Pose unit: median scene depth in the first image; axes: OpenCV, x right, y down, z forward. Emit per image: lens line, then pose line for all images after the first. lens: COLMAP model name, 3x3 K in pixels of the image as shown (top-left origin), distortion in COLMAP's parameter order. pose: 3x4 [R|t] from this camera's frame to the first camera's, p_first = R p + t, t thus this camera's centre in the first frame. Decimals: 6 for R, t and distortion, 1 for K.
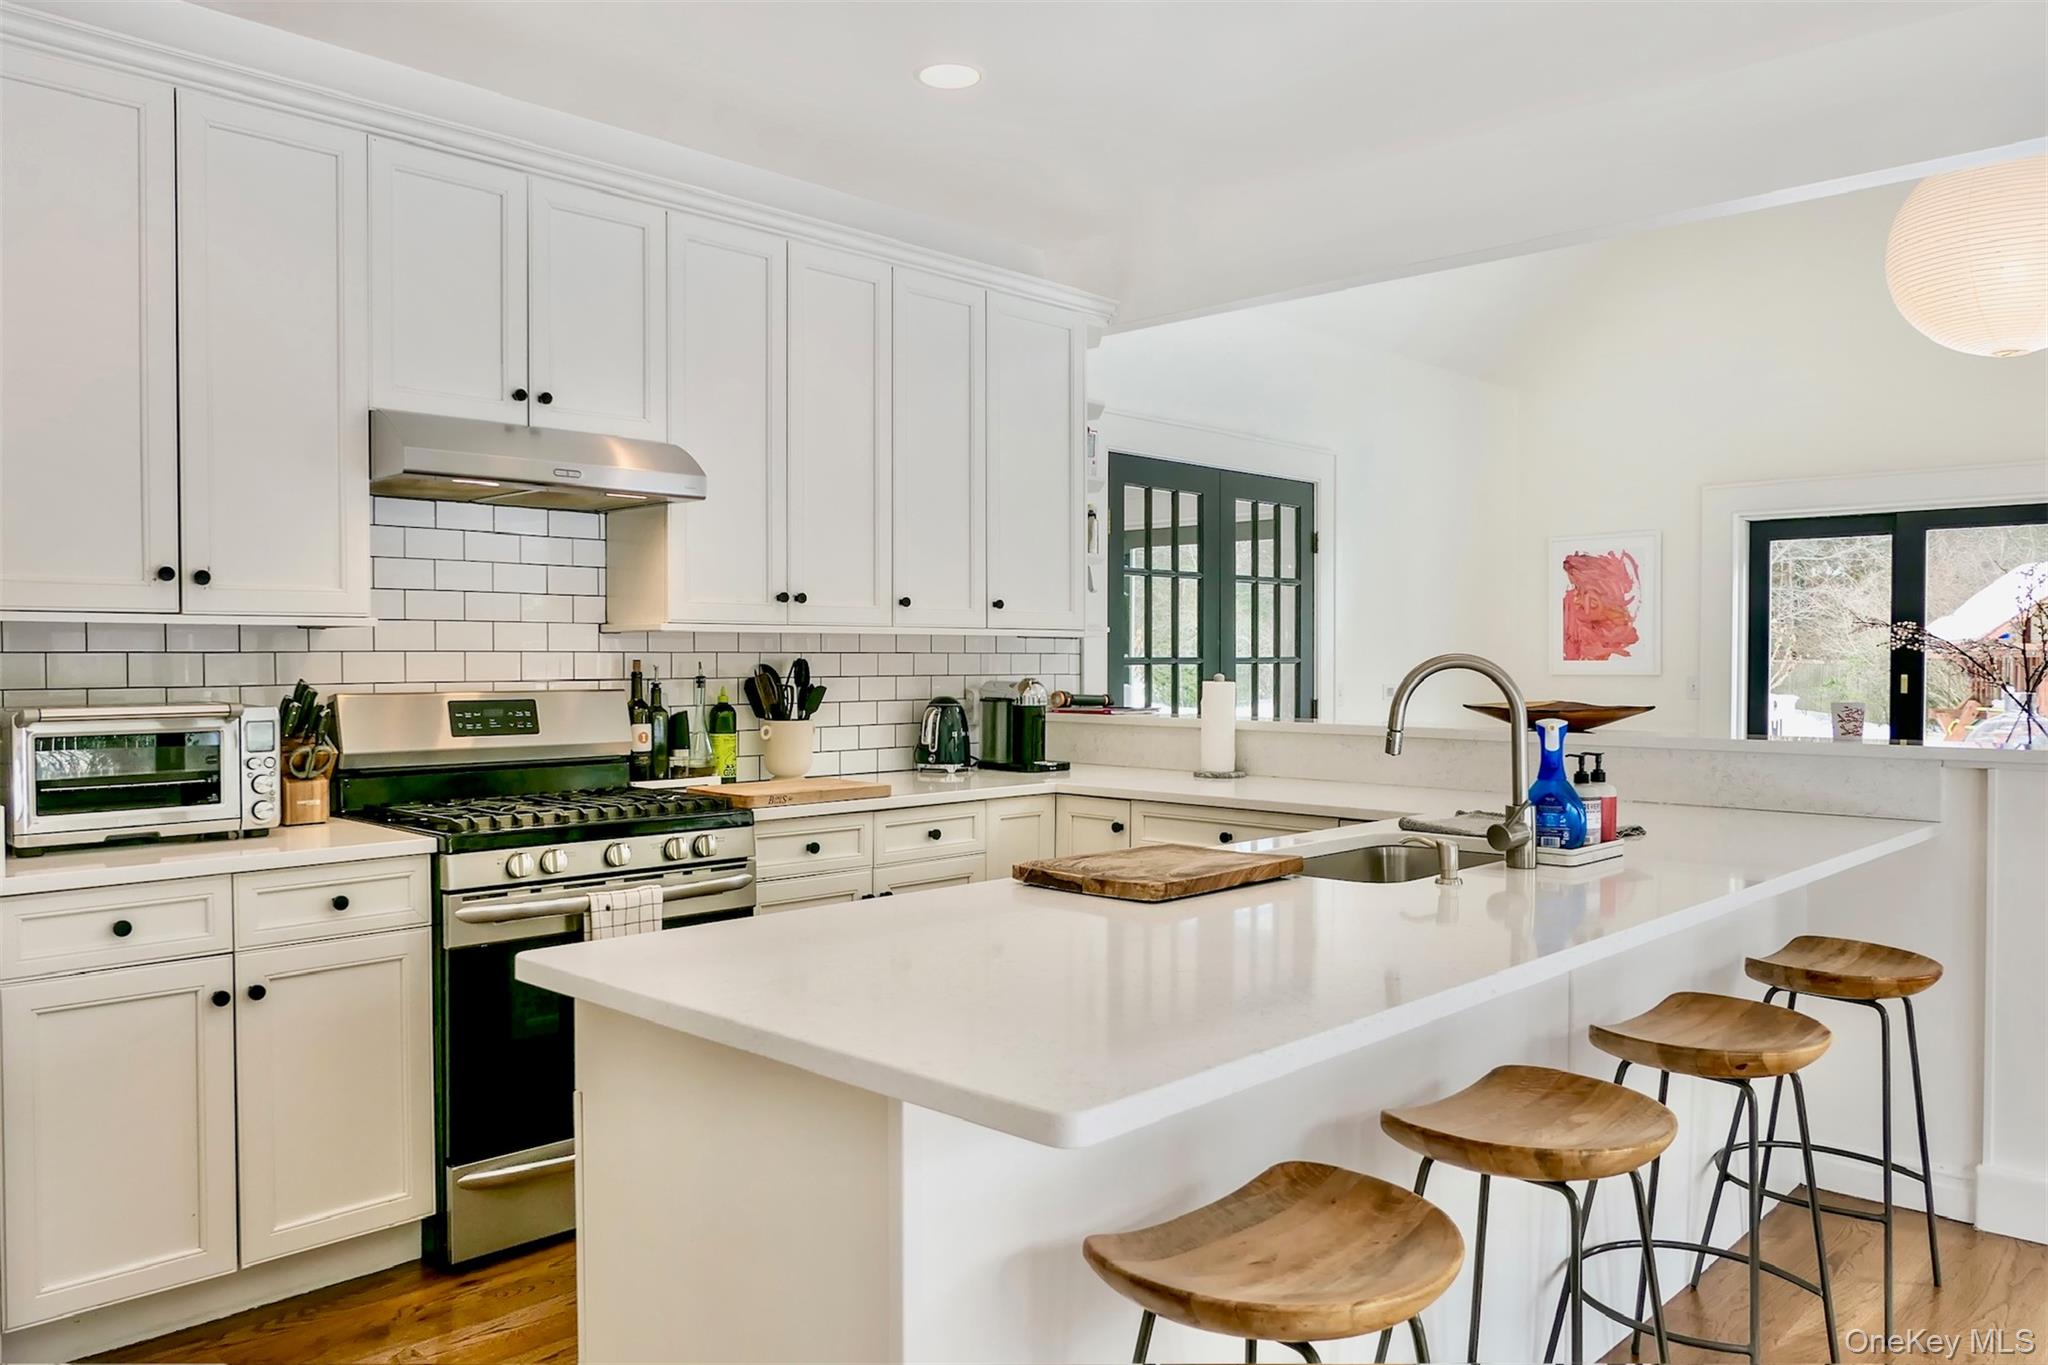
lens RADIAL K [[1456.7, 0, 1020.1], [0, 1456.7, 674.4], [0, 0, 1]] dist [-0.013880, 0.007420]
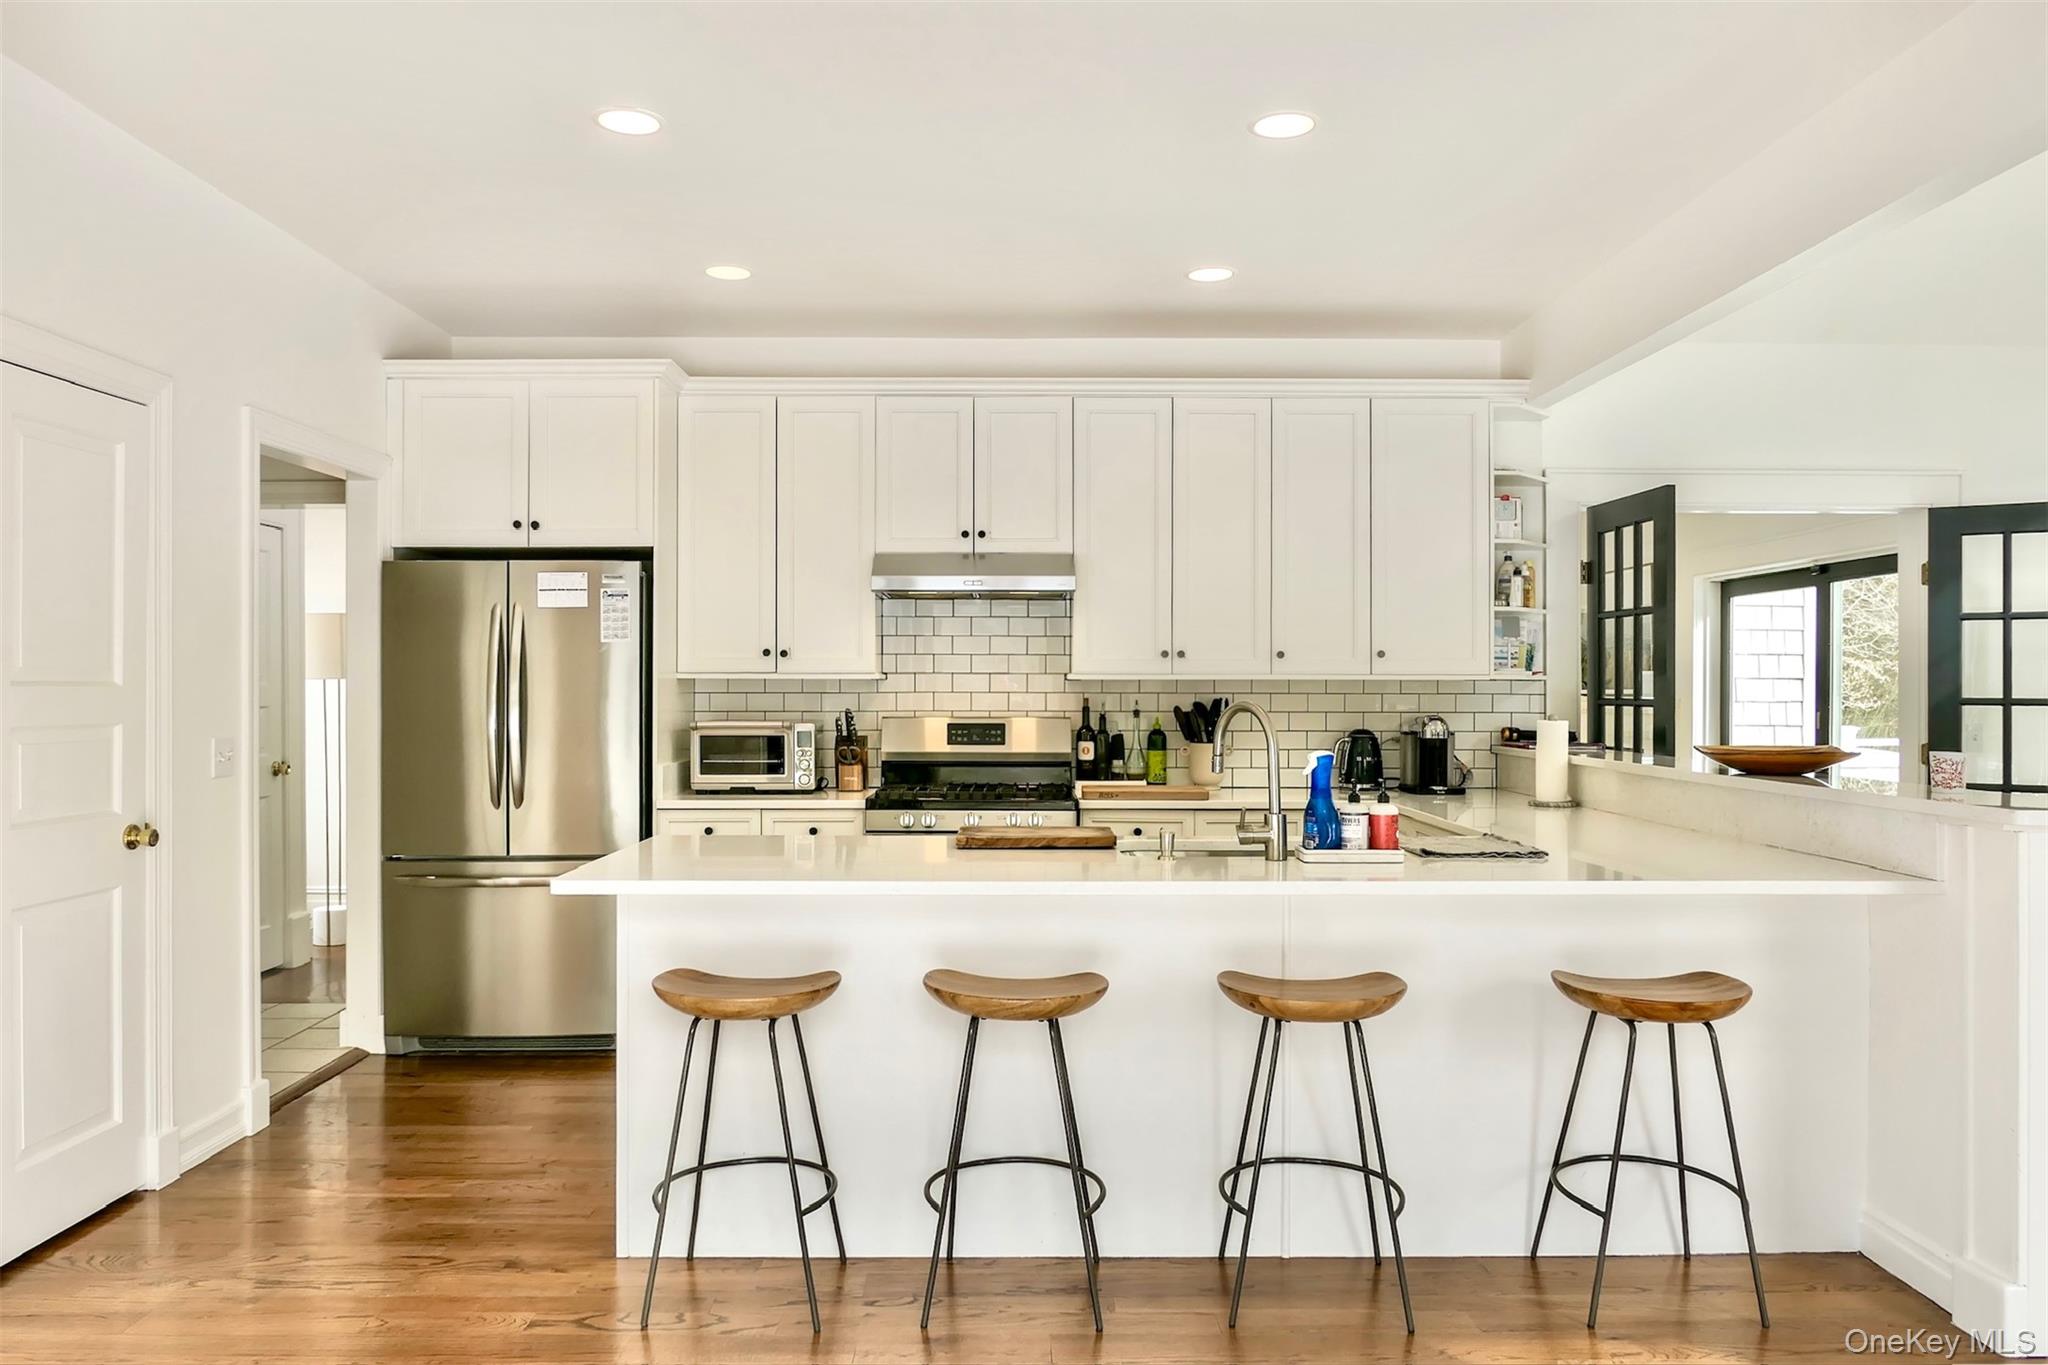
lens RADIAL K [[1456.7, 0, 1032.7], [0, 1456.7, 688.0], [0, 0, 1]] dist [-0.013880, 0.007420]
pose [[0.713588, 0.003971, -0.700554, 0.732943], [-0.011298, 0.999919, -0.005841, -0.011012], [0.700474, 0.012083, 0.713575, -0.088239]]
